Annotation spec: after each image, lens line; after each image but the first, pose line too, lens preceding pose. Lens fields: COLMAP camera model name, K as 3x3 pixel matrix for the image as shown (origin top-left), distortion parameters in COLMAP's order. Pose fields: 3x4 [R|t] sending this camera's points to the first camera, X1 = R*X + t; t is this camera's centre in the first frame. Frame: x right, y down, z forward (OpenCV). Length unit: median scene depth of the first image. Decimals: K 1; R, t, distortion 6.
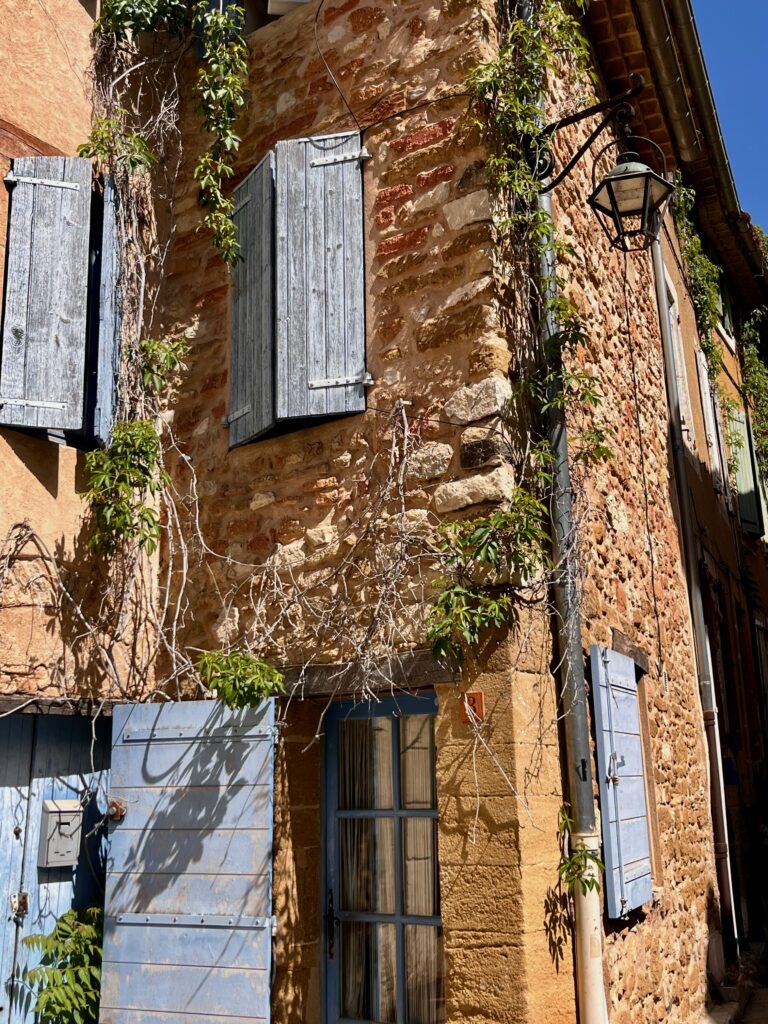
lens RADIAL K [[1106.2, 0, 384.0], [0, 1106.2, 512.0], [0, 0, 1]] dist [0.009512, 0.005274]
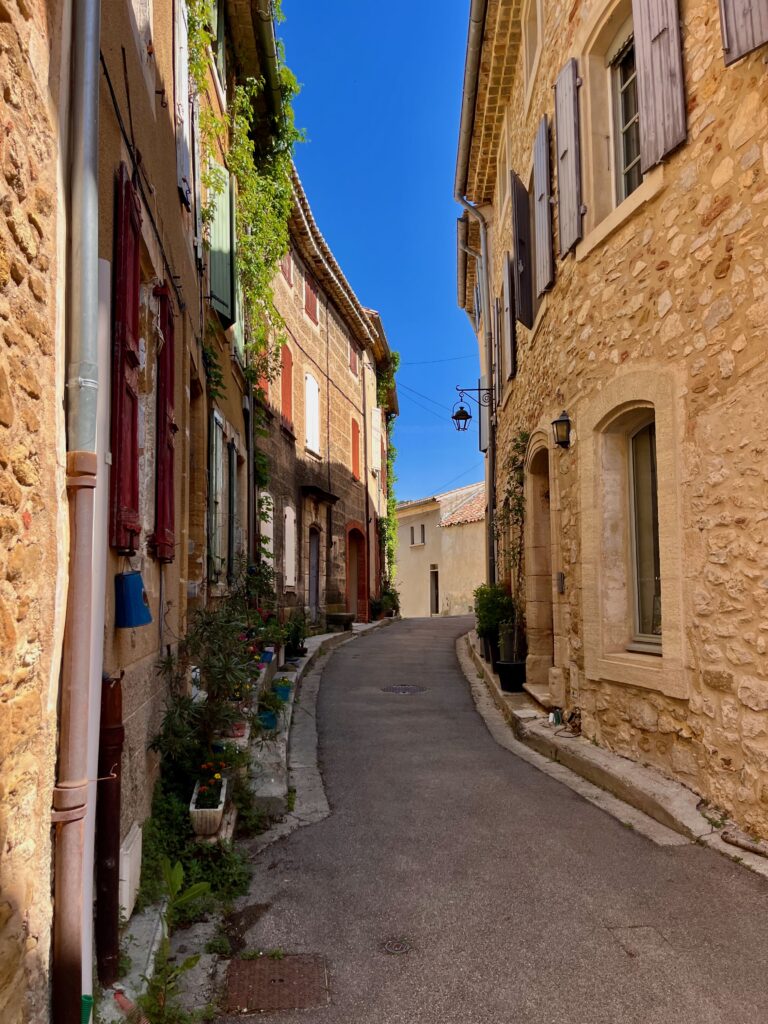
lens RADIAL K [[782.5, 0, 384.0], [0, 782.5, 512.0], [0, 0, 1]] dist [0.001302, 0.000971]
pose [[0.855492, 0.063454, 0.513913, 0.158812], [-0.126197, 0.988088, 0.088075, 0.106227], [-0.502202, -0.140202, 0.853309, 0.460780]]
